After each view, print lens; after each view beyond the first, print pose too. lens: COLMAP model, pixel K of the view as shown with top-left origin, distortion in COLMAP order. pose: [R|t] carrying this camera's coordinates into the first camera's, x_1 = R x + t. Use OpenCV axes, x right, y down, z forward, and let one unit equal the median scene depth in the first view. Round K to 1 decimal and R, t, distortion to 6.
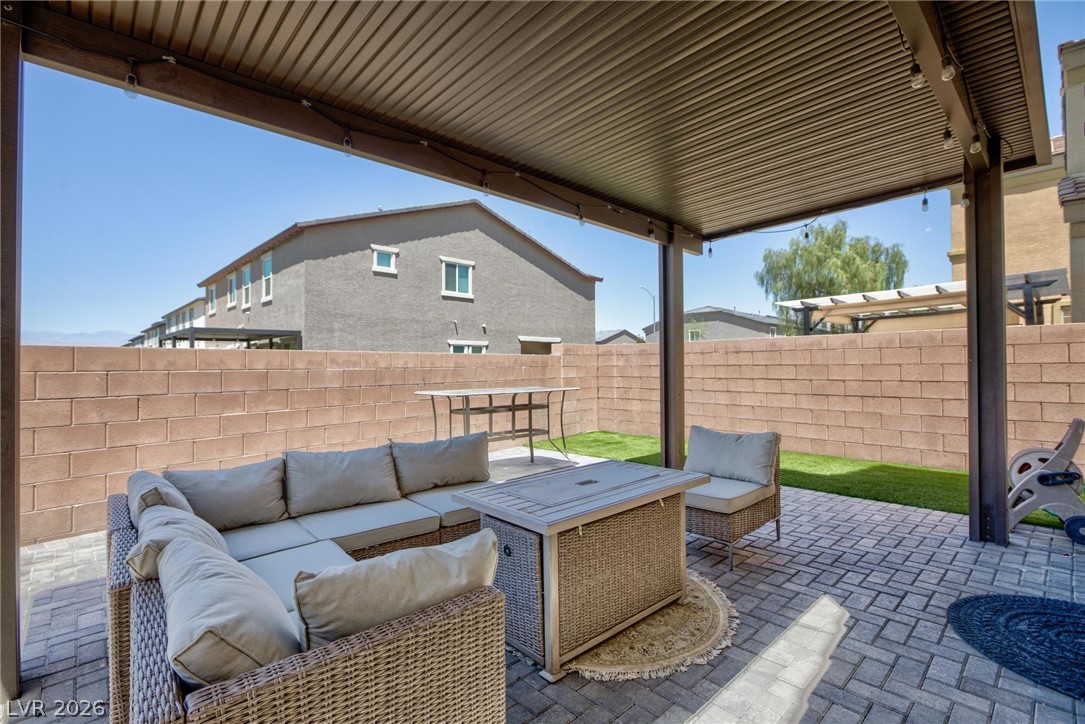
lens RADIAL K [[501.4, 0, 538.6], [0, 501.4, 360.9], [0, 0, 1]] dist [-0.014369, 0.012264]
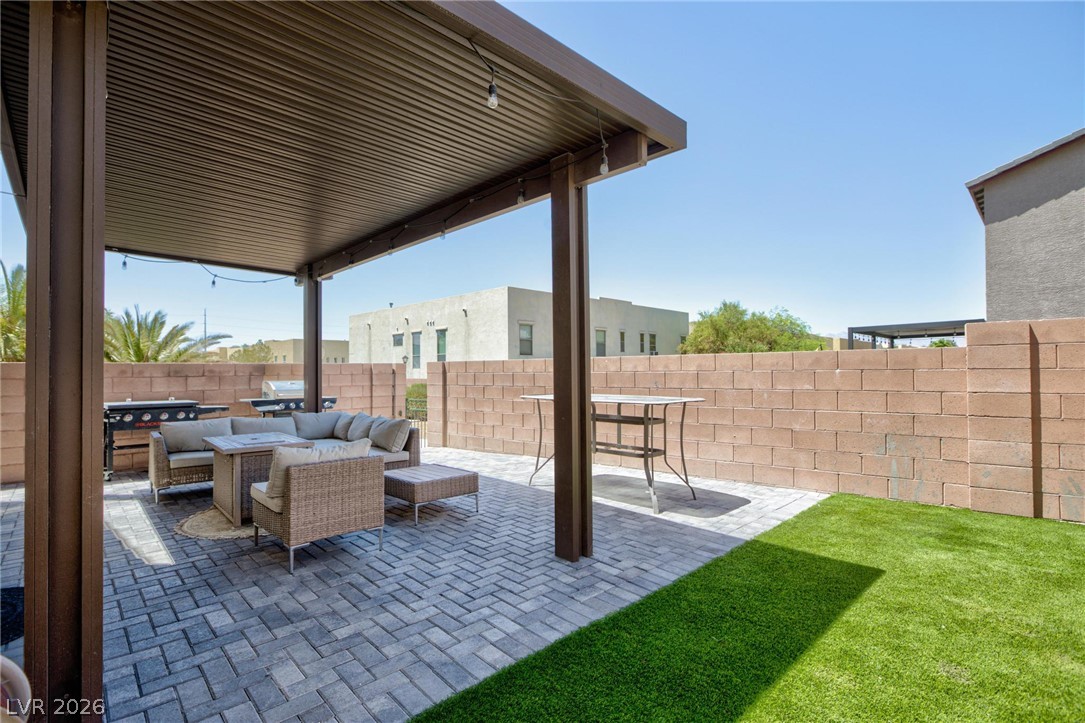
lens RADIAL K [[501.4, 0, 538.6], [0, 501.4, 360.4], [0, 0, 1]] dist [-0.014369, 0.012264]
pose [[0.009277, -0.013415, -0.999867, 0.804182], [0.019832, 0.999716, -0.013229, 0.000907], [0.999760, -0.019706, 0.009540, 0.841865]]
